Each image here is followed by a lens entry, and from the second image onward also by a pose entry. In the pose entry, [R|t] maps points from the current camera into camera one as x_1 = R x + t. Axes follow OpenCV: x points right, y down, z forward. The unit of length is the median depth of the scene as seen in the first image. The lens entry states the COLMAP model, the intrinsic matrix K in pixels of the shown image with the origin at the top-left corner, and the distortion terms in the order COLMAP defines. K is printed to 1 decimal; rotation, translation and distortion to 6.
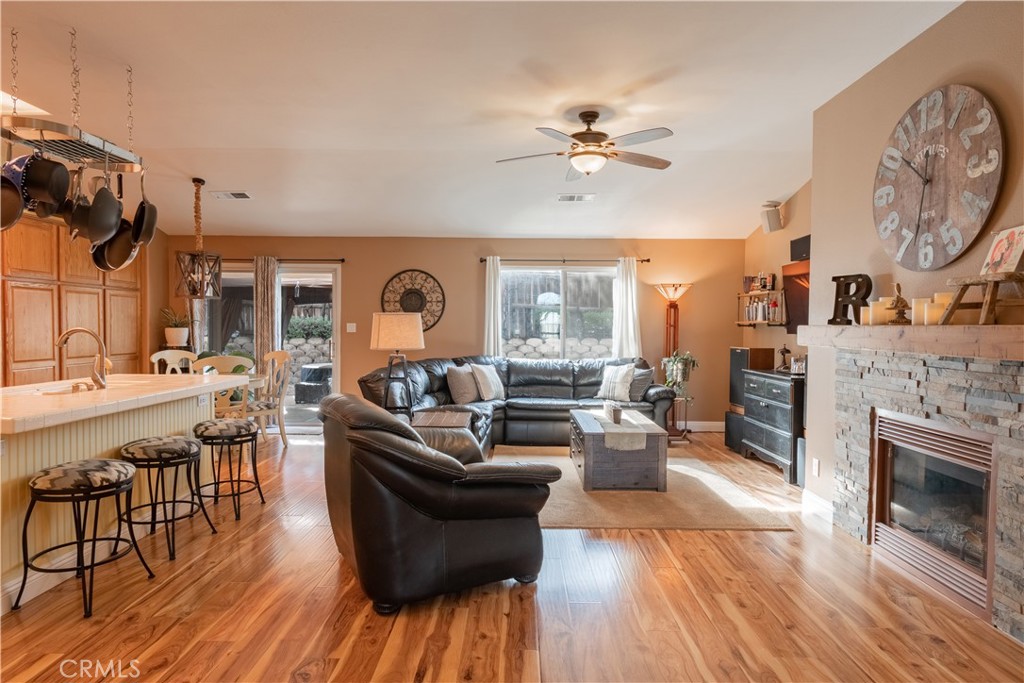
lens RADIAL K [[560.3, 0, 512.0], [0, 560.3, 341.5], [0, 0, 1]] dist [-0.002218, -0.000431]
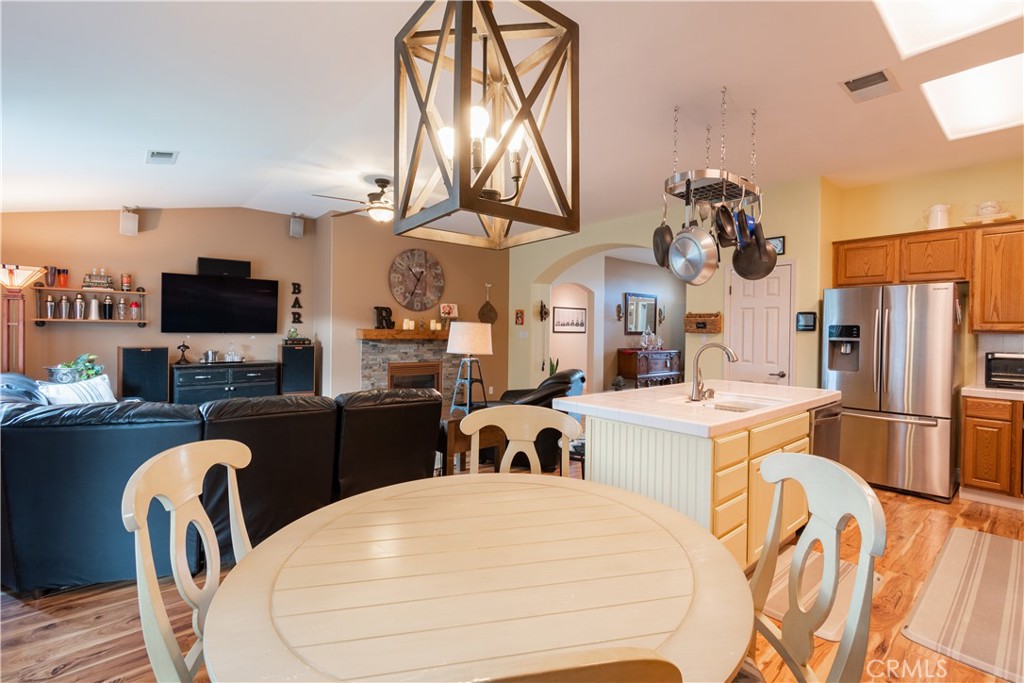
lens RADIAL K [[470.6, 0, 524.3], [0, 470.6, 335.8], [0, 0, 1]] dist [-0.000738, -0.000010]
pose [[-0.675485, -0.025288, 0.736940, -0.916885], [0.000484, 0.999396, 0.034738, -0.052823], [-0.737374, 0.023822, -0.675065, 1.445905]]
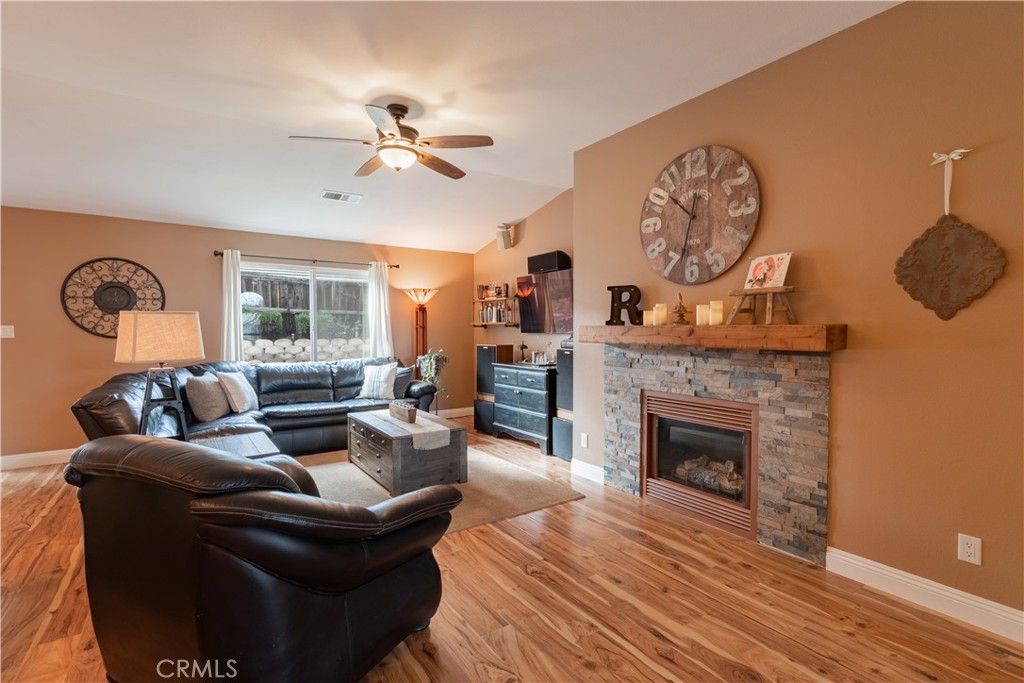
lens RADIAL K [[469.3, 0, 504.1], [0, 469.3, 341.3], [0, 0, 1]] dist [-0.000012, 0.000107]
pose [[0.823291, -0.022578, 0.567170, -0.168012], [0.020762, 0.999738, 0.009660, -0.007264], [-0.567239, 0.003823, 0.823544, 0.219535]]
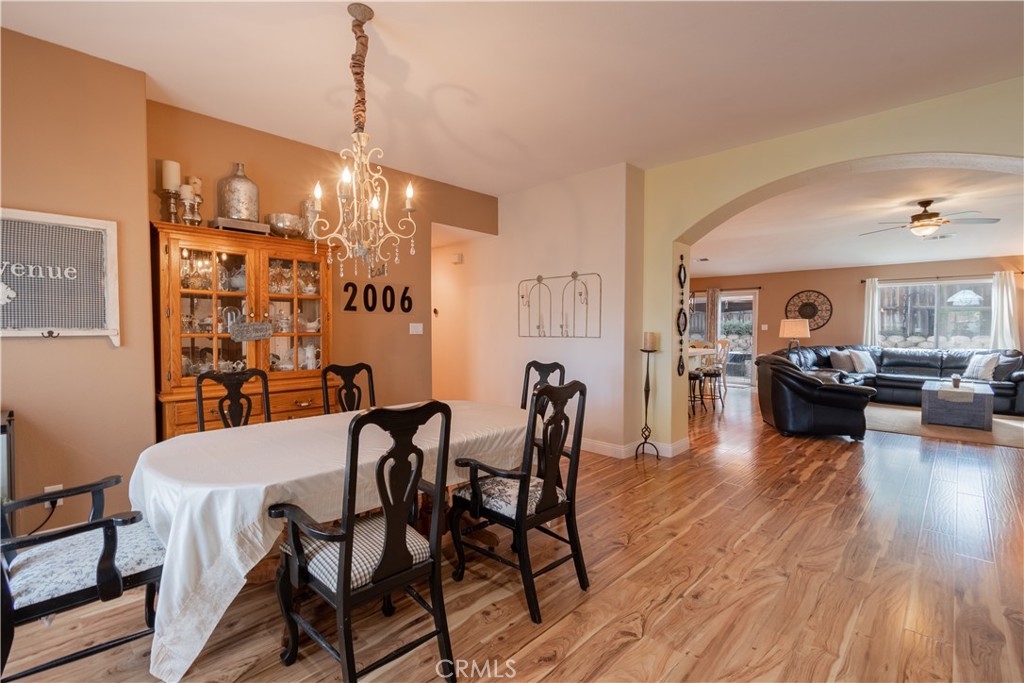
lens RADIAL K [[443.2, 0, 512.0], [0, 443.2, 341.5], [0, 0, 1]] dist [-0.007477, -0.000003]
pose [[0.710223, 0.017718, -0.703754, 0.183794], [-0.013723, 0.999842, 0.011324, 0.022814], [0.703843, 0.001615, 0.710354, -0.801227]]
